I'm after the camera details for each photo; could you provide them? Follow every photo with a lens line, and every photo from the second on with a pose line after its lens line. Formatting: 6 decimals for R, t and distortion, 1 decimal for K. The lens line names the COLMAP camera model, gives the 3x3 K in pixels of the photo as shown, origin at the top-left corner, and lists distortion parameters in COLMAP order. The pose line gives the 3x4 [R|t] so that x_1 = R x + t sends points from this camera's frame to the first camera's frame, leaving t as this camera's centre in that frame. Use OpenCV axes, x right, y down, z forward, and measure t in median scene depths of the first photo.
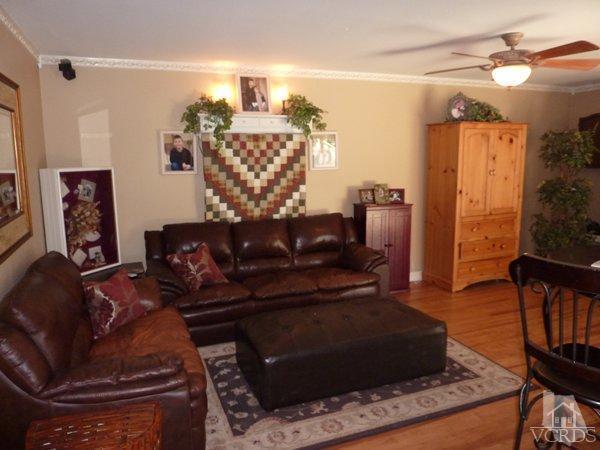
lens RADIAL K [[454.7, 0, 302.3], [0, 454.7, 225.2], [0, 0, 1]] dist [-0.001604, -0.006491]
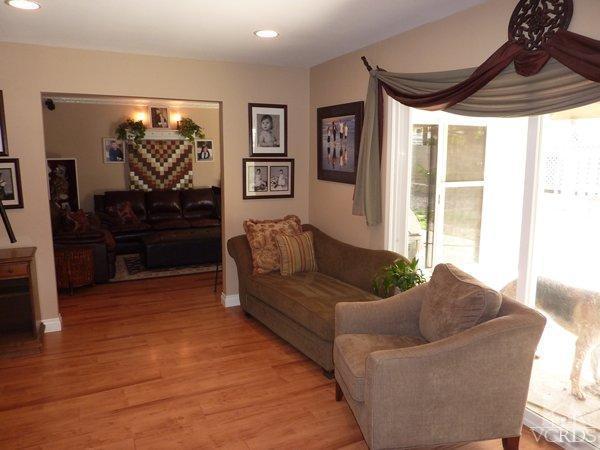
lens RADIAL K [[454.7, 0, 297.7], [0, 454.7, 222.7], [0, 0, 1]] dist [-0.001604, -0.006491]
pose [[0.998160, 0.003776, 0.060517, 0.316735], [-0.003627, 0.999990, -0.002572, 0.115411], [-0.060526, 0.002348, 0.998164, -0.763370]]
